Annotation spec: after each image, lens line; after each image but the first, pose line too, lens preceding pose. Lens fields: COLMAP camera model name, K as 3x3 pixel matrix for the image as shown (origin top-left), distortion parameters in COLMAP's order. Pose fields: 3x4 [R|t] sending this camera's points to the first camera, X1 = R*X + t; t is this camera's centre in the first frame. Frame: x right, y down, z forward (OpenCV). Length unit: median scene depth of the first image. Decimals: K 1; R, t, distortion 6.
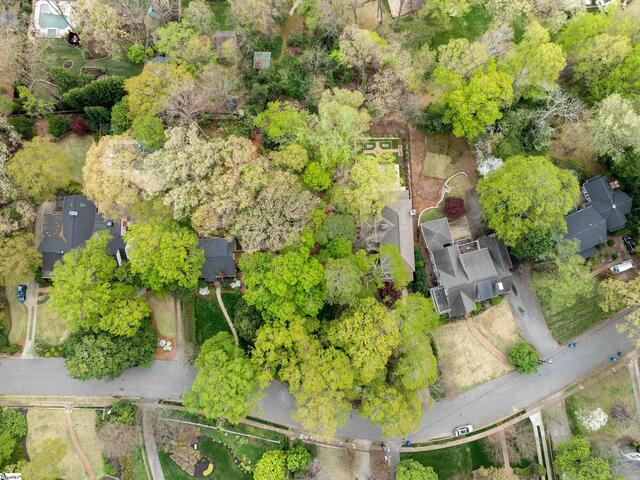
lens RADIAL K [[453.8, 0, 320.1], [0, 453.8, 241.6], [0, 0, 1]] dist [-0.042162, 0.014652]
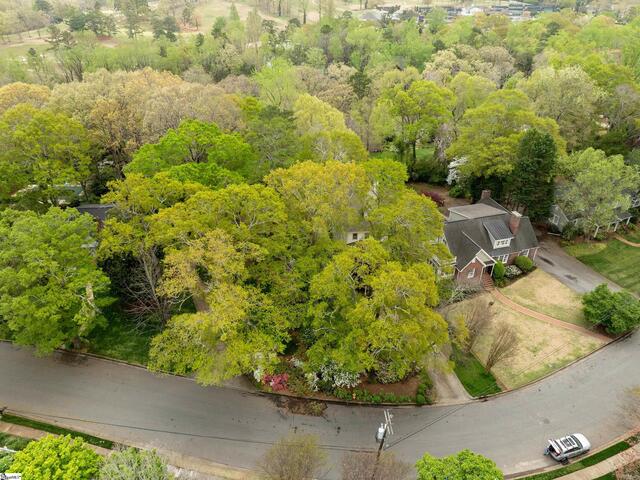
lens RADIAL K [[453.8, 0, 321.1], [0, 453.8, 238.3], [0, 0, 1]] dist [-0.042162, 0.014652]
pose [[0.999383, -0.007423, 0.034327, 0.079940], [0.032057, 0.592060, -0.805256, 0.625039], [-0.014346, 0.805860, 0.591933, 0.603580]]
